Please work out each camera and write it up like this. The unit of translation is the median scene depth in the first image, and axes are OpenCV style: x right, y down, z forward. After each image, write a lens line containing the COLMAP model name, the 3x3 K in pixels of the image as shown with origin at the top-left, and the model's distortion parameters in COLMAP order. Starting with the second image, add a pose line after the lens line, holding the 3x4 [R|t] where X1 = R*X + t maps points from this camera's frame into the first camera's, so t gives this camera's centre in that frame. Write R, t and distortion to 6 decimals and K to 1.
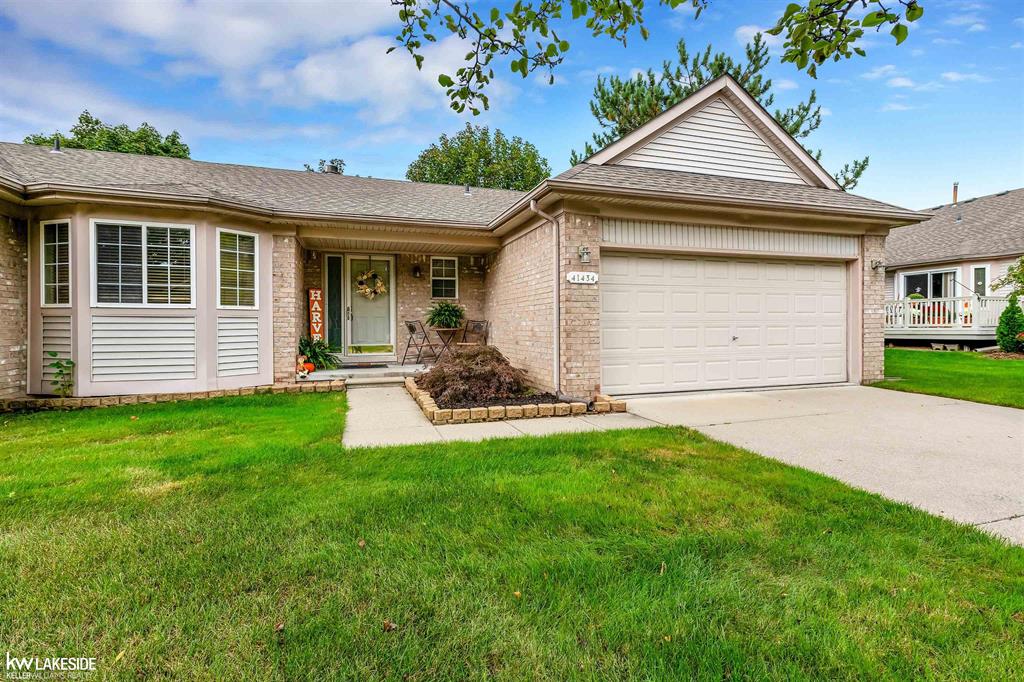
lens RADIAL K [[476.9, 0, 514.1], [0, 476.9, 328.9], [0, 0, 1]] dist [0.016131, -0.000523]
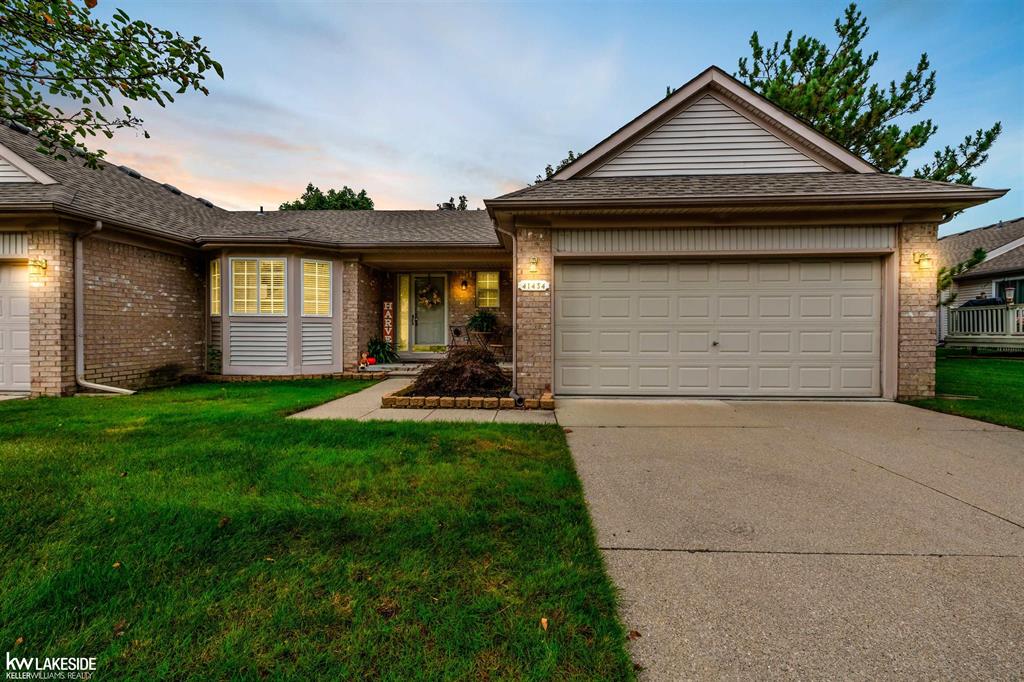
lens RADIAL K [[414.7, 0, 505.8], [0, 414.7, 337.2], [0, 0, 1]] dist [0.020547, -0.003906]
pose [[0.935164, 0.010343, -0.354064, 0.344052], [-0.008289, 0.999939, 0.007318, 0.003959], [0.354118, -0.003909, 0.935193, 0.067830]]
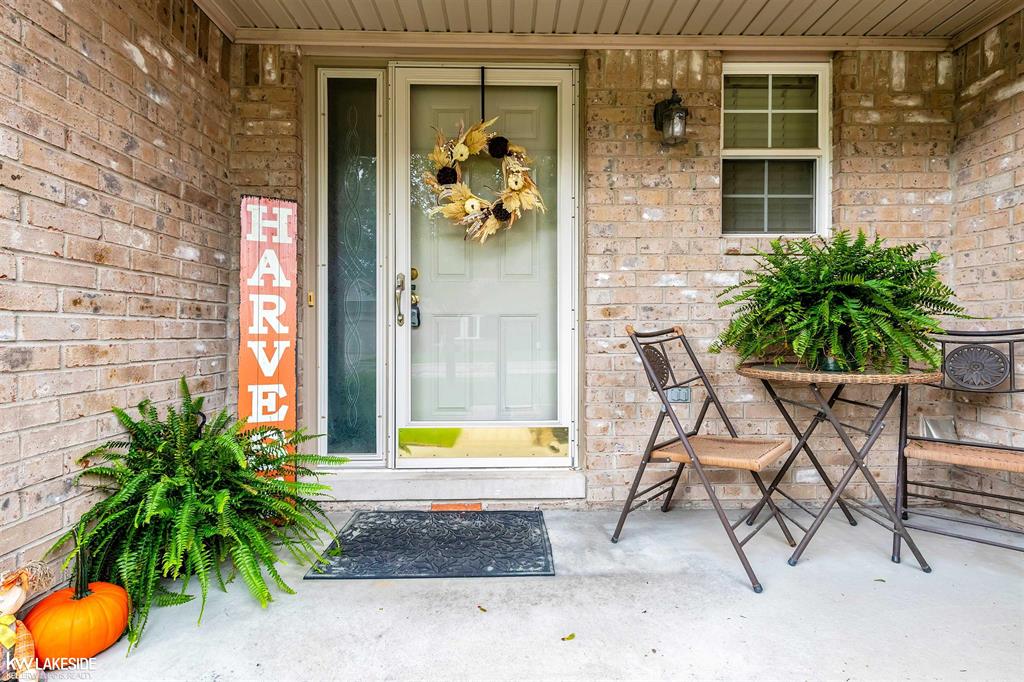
lens RADIAL K [[505.2, 0, 513.3], [0, 505.2, 330.5], [0, 0, 1]] dist [0.023710, -0.000010]
pose [[0.958393, -0.001174, -0.285448, -0.264169], [-0.000669, 0.999980, -0.006356, -0.017603], [0.285450, 0.006283, 0.958373, 0.945173]]
